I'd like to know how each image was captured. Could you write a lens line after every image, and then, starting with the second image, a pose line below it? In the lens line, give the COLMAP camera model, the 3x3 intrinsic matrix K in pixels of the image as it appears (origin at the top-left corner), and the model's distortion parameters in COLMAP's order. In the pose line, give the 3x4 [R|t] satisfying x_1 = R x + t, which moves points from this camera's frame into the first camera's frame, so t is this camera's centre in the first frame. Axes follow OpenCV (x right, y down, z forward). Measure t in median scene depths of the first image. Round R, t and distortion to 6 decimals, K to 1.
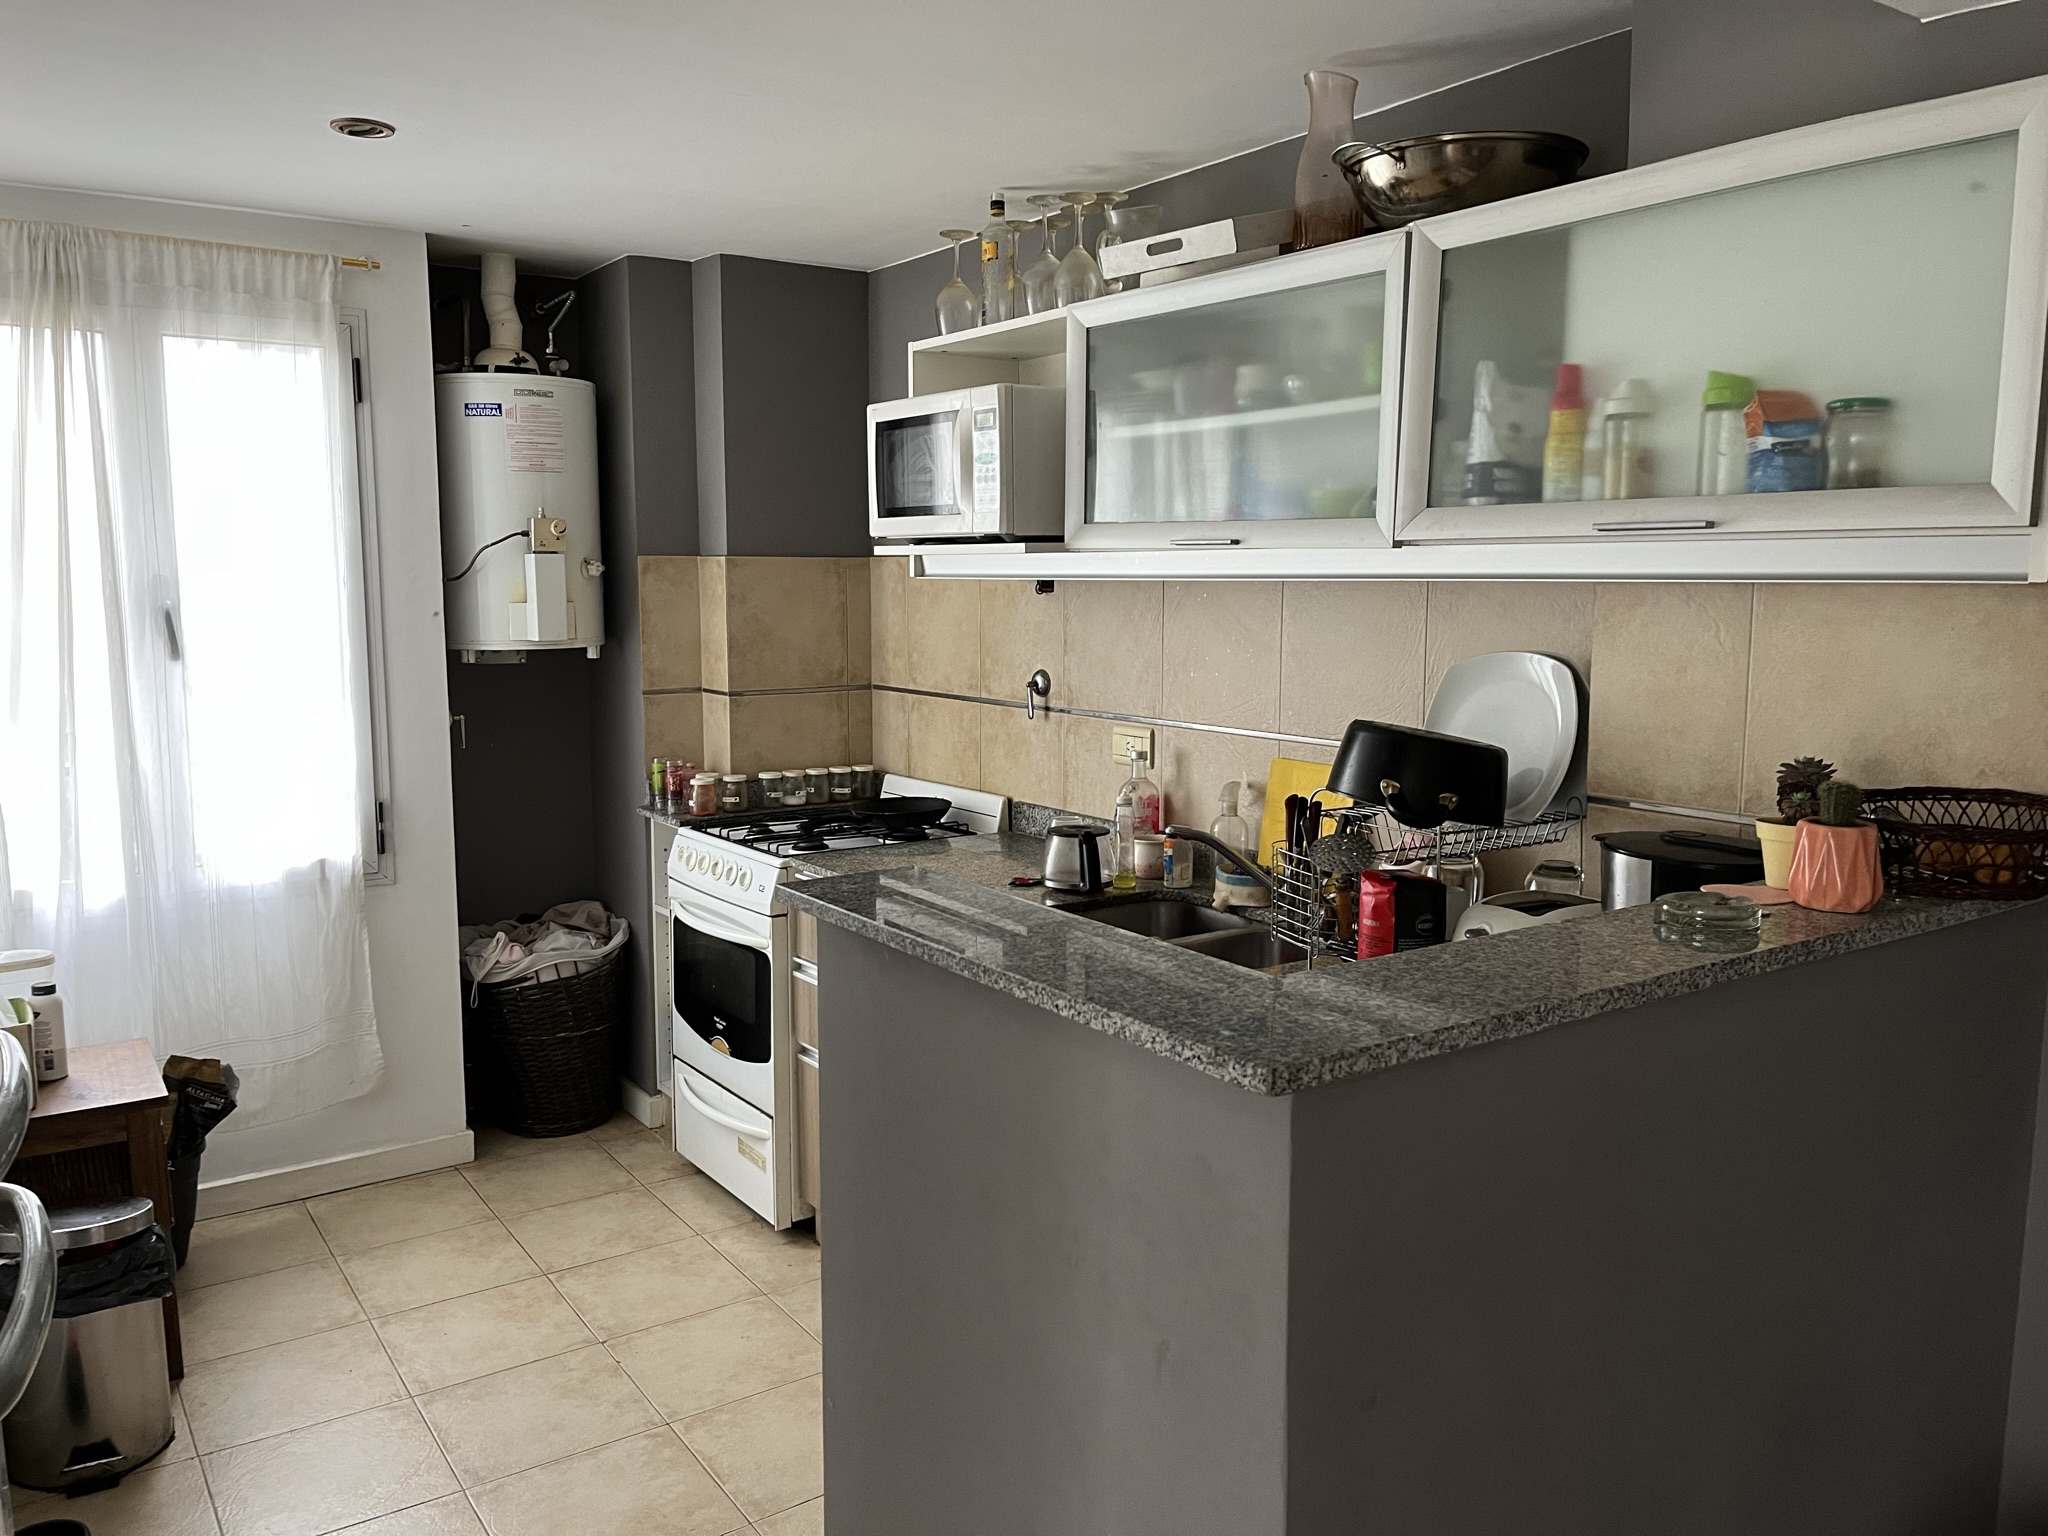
lens RADIAL K [[1544.2, 0, 1025.8], [0, 1544.2, 754.1], [0, 0, 1]] dist [0.070059, -0.089302]
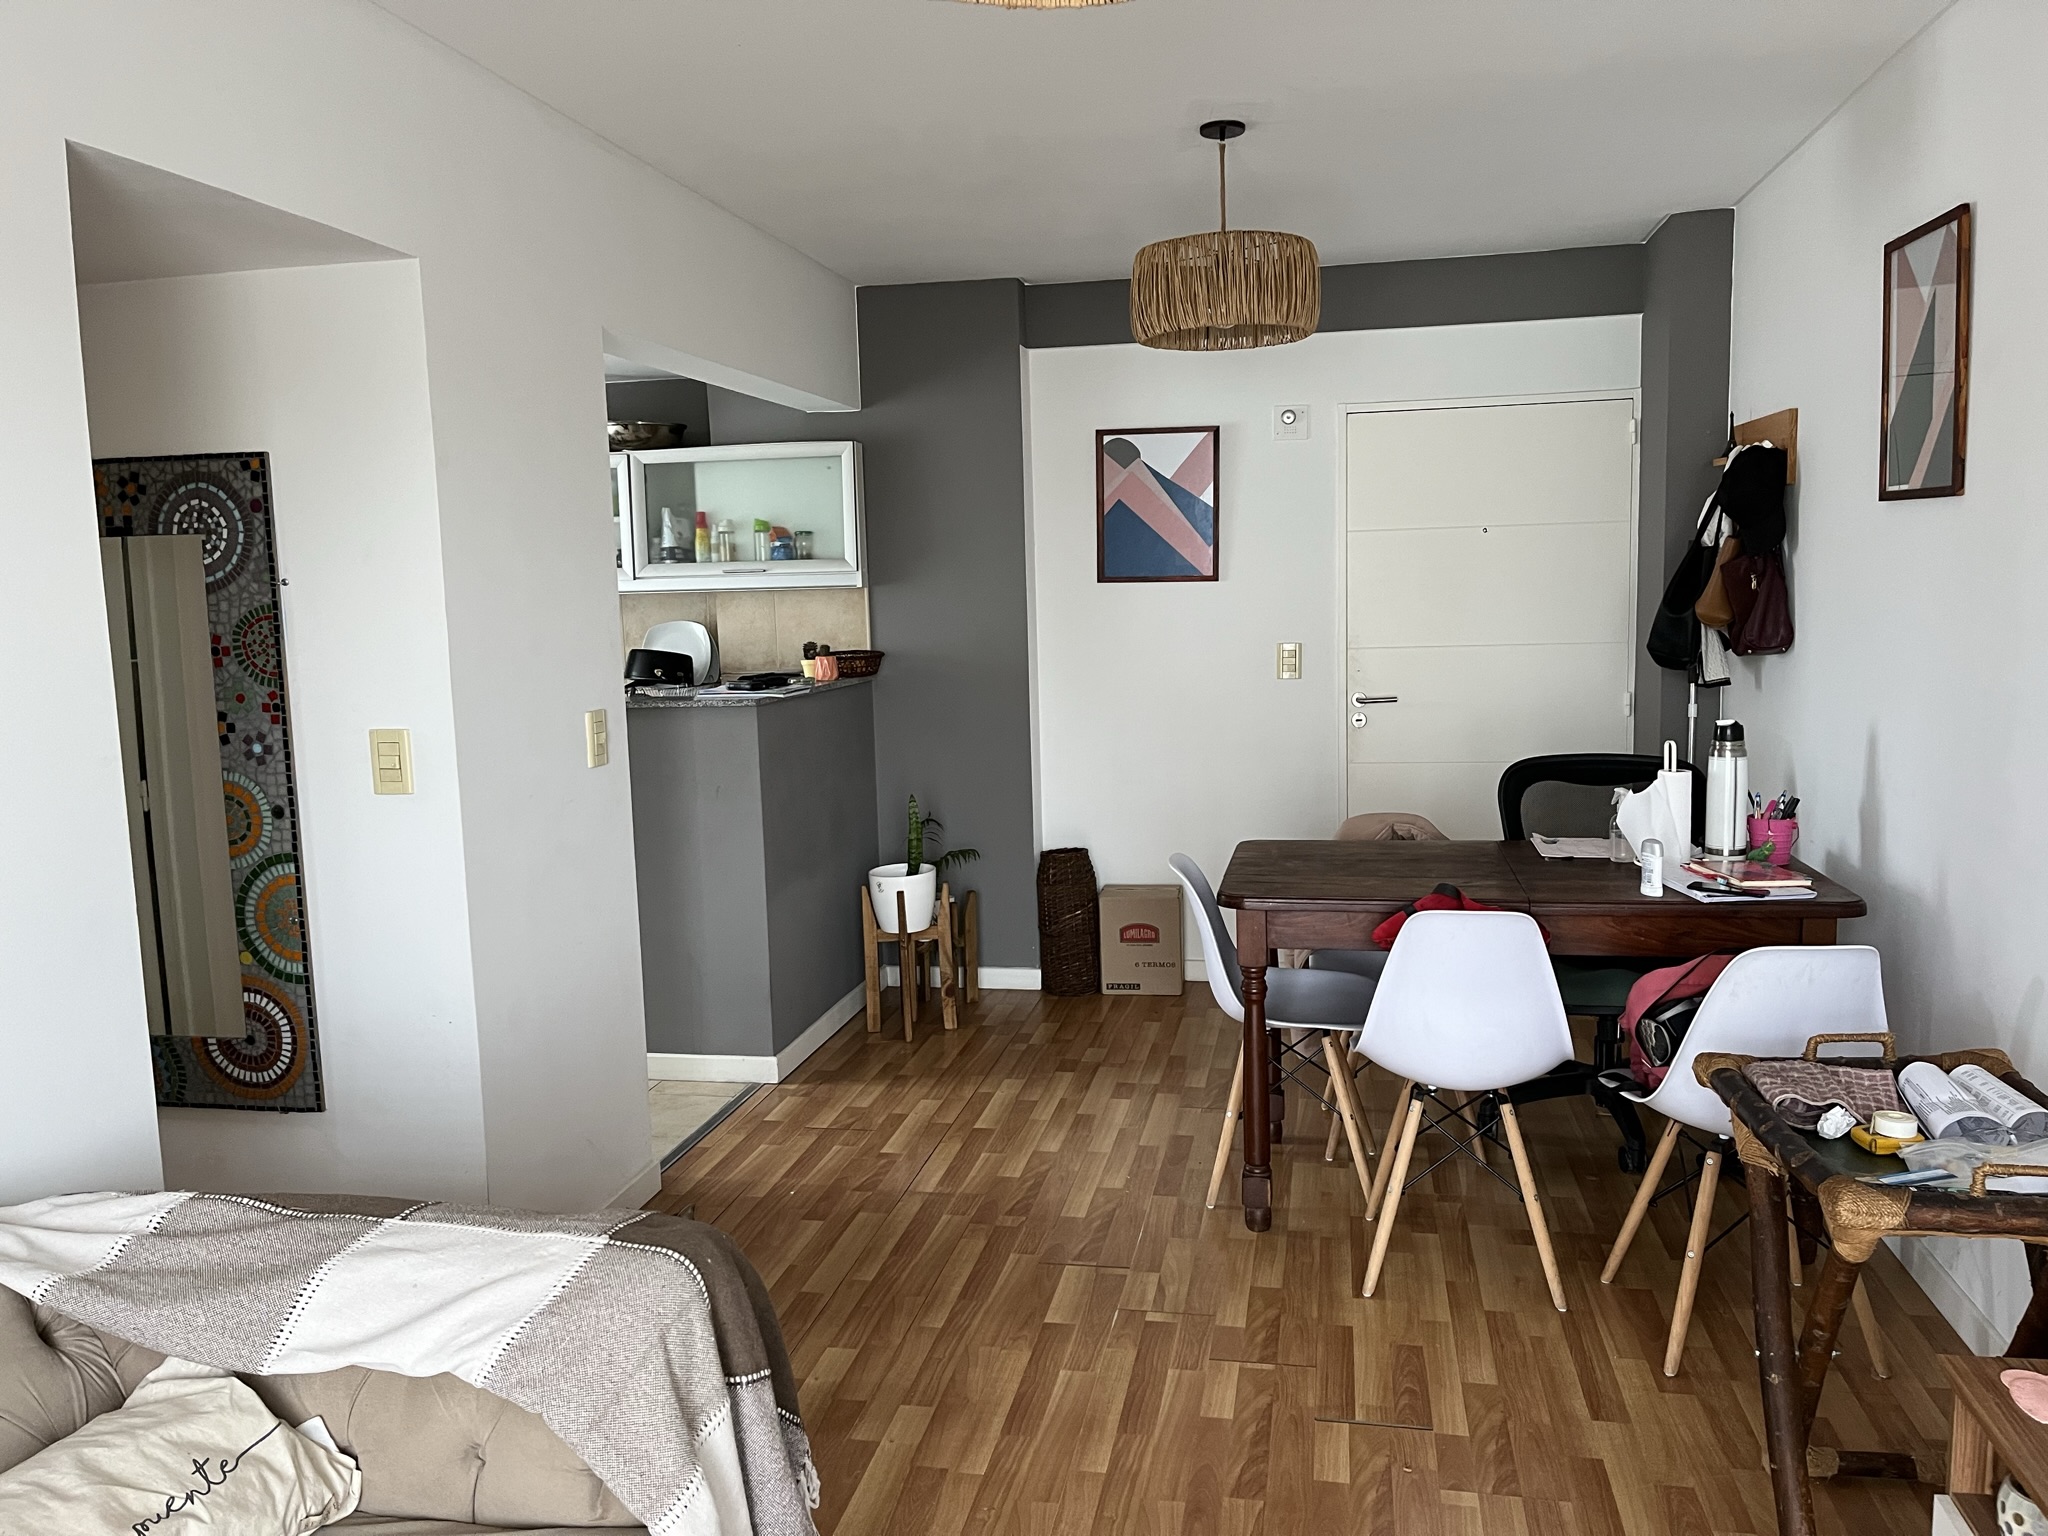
lens RADIAL K [[1544.2, 0, 1026.4], [0, 1544.2, 779.0], [0, 0, 1]] dist [0.070059, -0.089302]
pose [[0.718726, -0.108467, 0.686781, -0.704174], [0.110463, 0.993025, 0.041232, 0.100460], [-0.686463, 0.046229, 0.725694, -0.815269]]
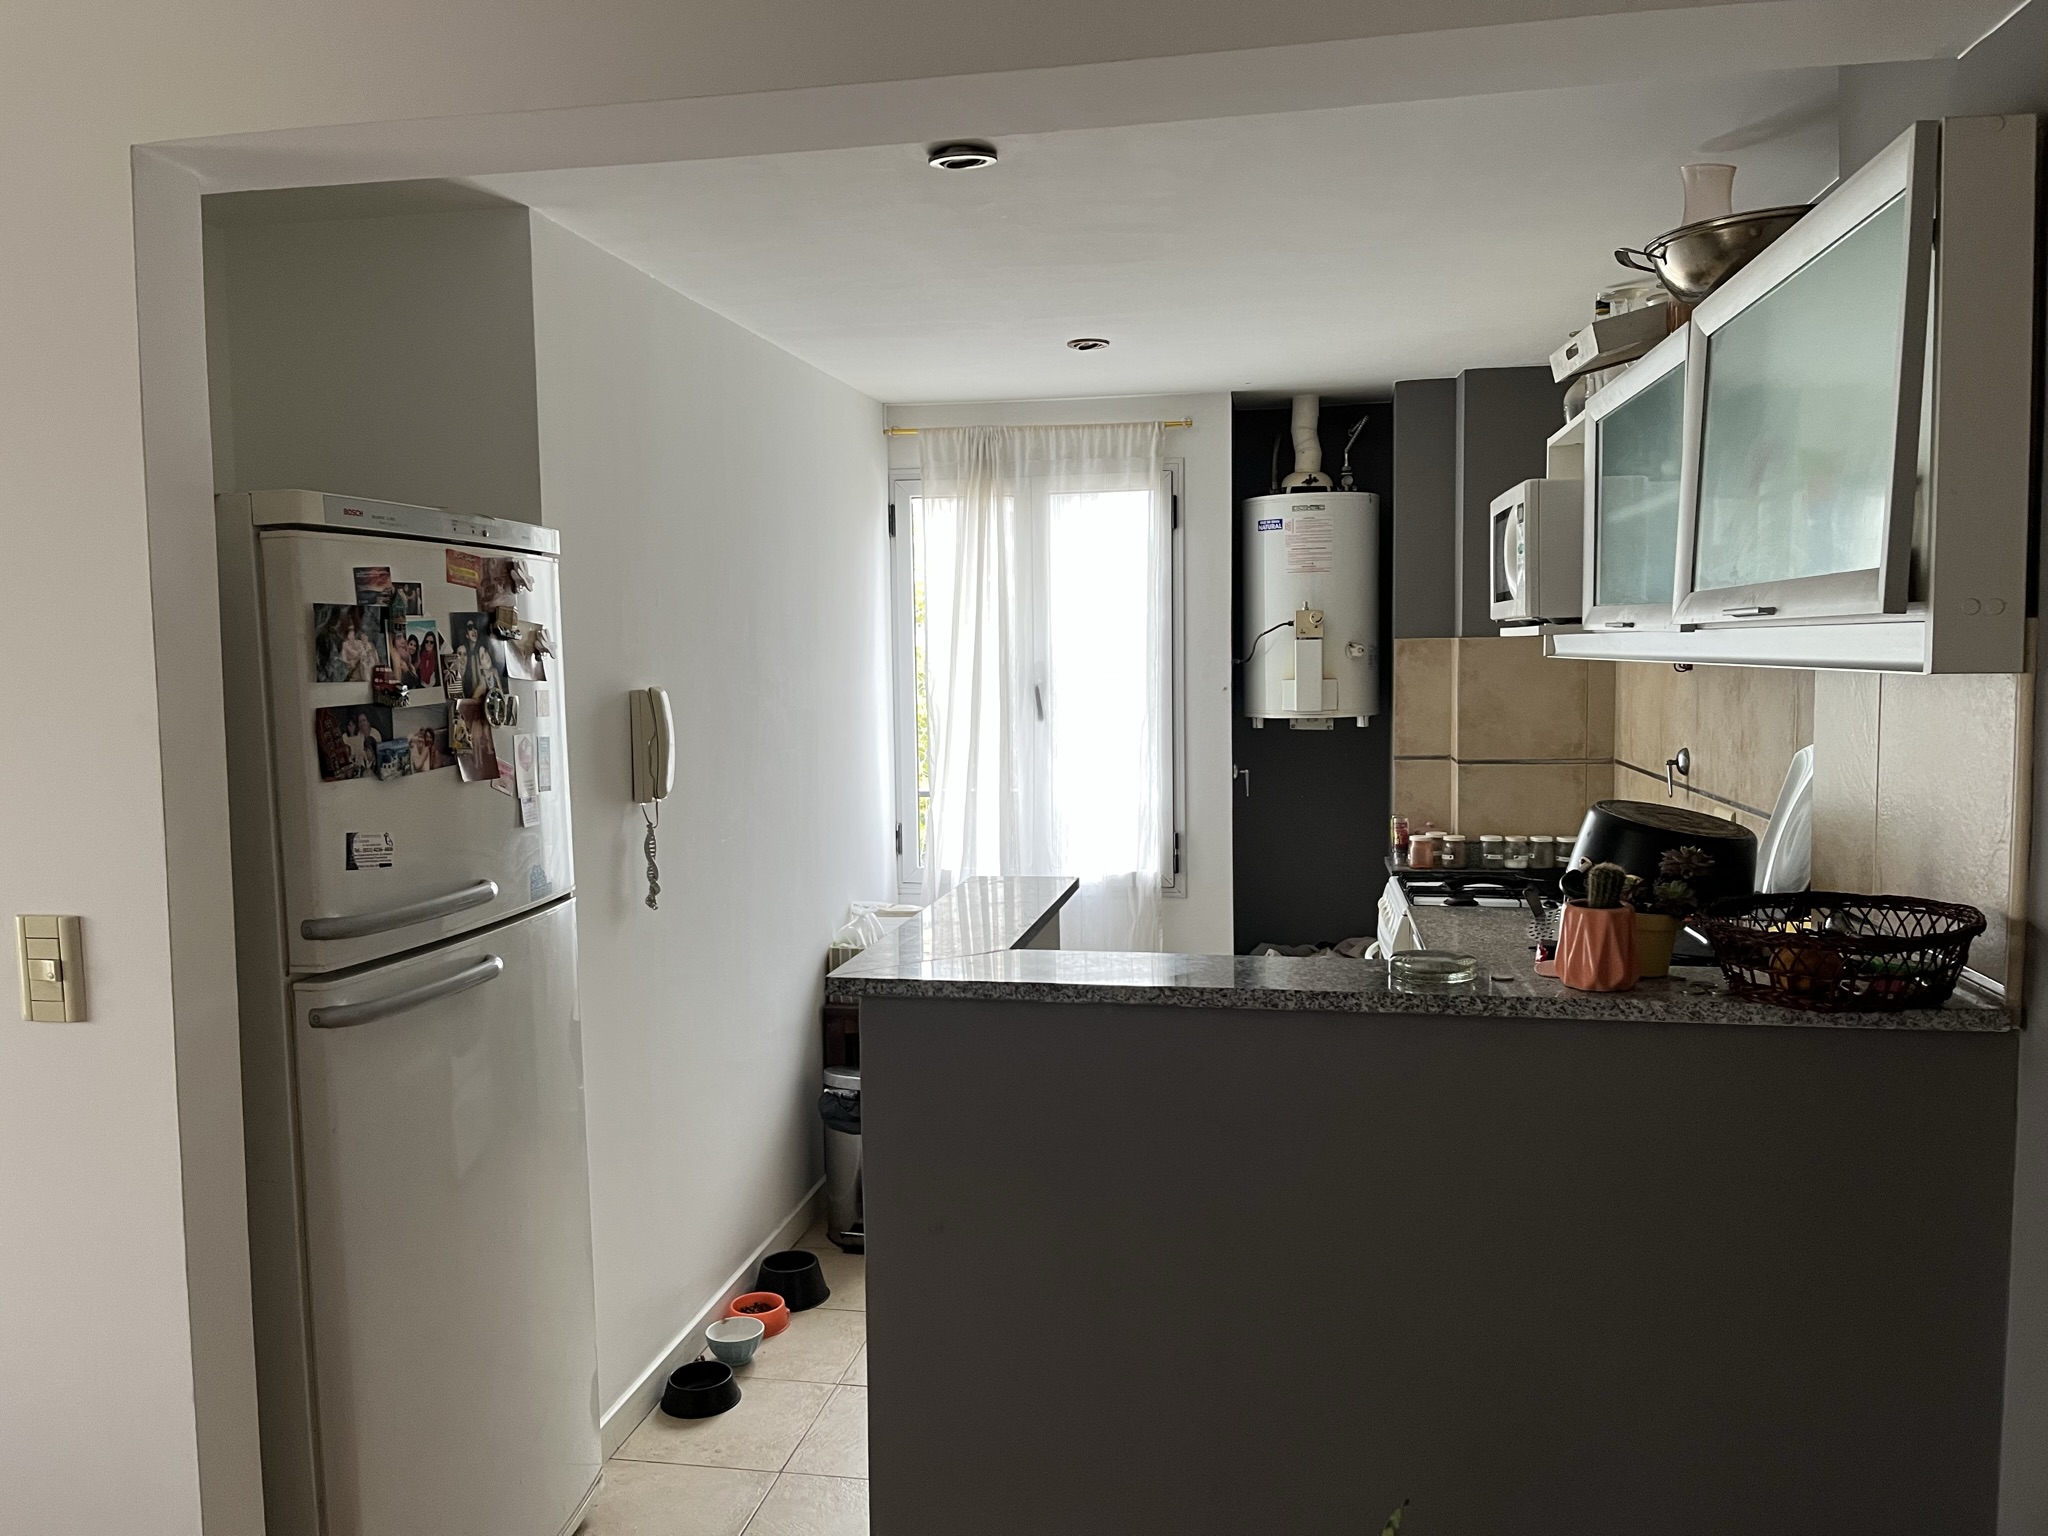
lens RADIAL K [[1544.2, 0, 1015.5], [0, 1544.2, 768.2], [0, 0, 1]] dist [0.070059, -0.089302]
pose [[0.703954, 0.044525, -0.708849, 0.437413], [-0.069968, 0.997526, -0.006827, -0.005495], [0.706791, 0.054402, 0.705327, -0.004570]]
